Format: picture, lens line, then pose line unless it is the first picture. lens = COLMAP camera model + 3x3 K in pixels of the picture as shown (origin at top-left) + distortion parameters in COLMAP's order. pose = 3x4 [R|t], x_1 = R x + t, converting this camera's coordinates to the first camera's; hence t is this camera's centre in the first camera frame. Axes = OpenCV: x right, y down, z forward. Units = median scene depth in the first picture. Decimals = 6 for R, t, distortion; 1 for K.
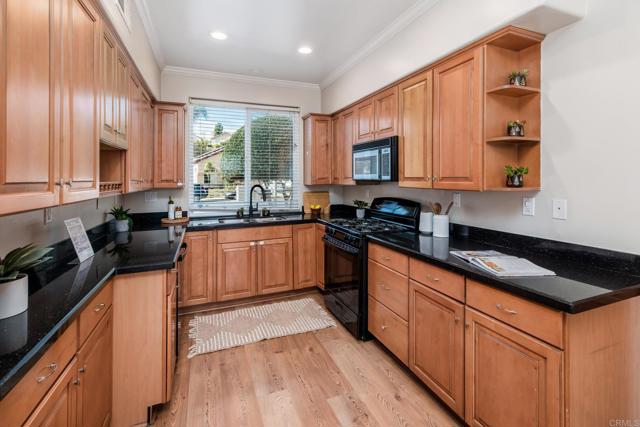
lens RADIAL K [[293.3, 0, 321.7], [0, 293.3, 175.0], [0, 0, 1]] dist [0.000495, 0.000025]
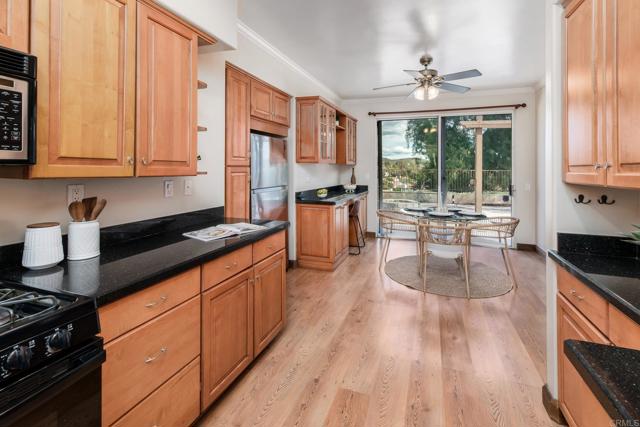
lens RADIAL K [[293.3, 0, 321.7], [0, 293.3, 175.0], [0, 0, 1]] dist [0.000495, 0.000025]
pose [[-0.735974, -0.015238, 0.676839, -0.265198], [-0.011378, 0.999884, 0.010138, 0.021438], [-0.676914, -0.000239, -0.736062, 0.827691]]
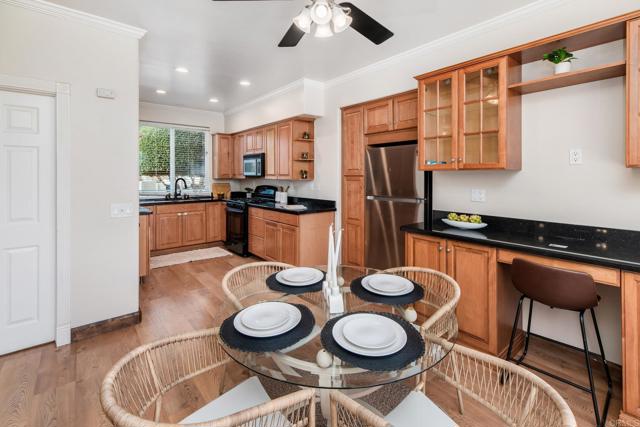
lens RADIAL K [[289.4, 0, 322.4], [0, 289.4, 180.5], [0, 0, 1]] dist [0.000290, -0.000004]
pose [[0.951904, 0.000096, 0.306396, 0.026951], [-0.009423, 0.999536, 0.028965, -0.006852], [-0.306251, -0.030459, 0.951463, -0.760251]]
